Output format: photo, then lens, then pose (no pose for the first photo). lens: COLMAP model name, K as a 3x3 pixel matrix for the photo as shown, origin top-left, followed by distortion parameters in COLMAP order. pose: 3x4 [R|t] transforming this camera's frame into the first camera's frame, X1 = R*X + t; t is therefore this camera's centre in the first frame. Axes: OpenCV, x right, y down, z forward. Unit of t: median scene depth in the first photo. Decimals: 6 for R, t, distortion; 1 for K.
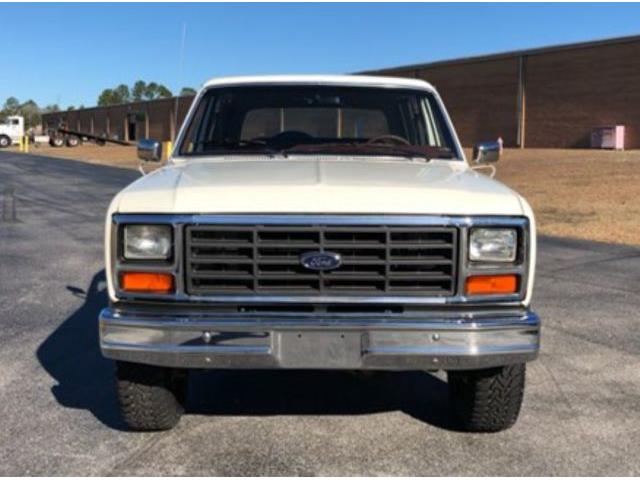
lens RADIAL K [[747.1, 0, 318.9], [0, 747.1, 240.2], [0, 0, 1]] dist [0.037857, 0.000000]
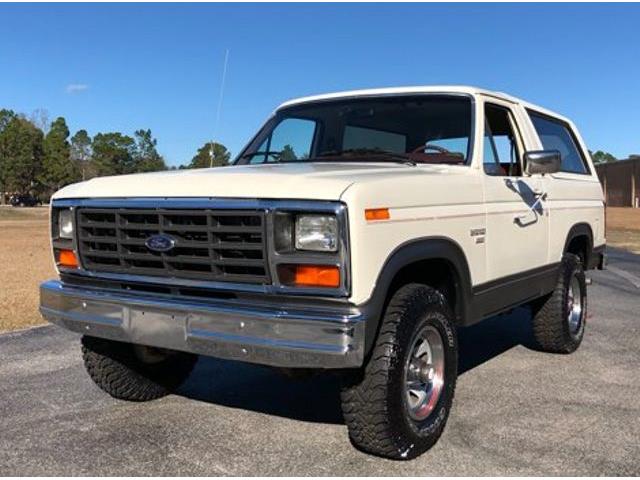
lens RADIAL K [[713.8, 0, 345.7], [0, 713.8, 246.3], [0, 0, 1]] dist [0.054282, 0.000000]
pose [[0.831093, 0.027890, -0.555433, 0.751208], [-0.068448, 0.996278, -0.052393, 0.065884], [0.551905, 0.081562, 0.829909, 0.299624]]
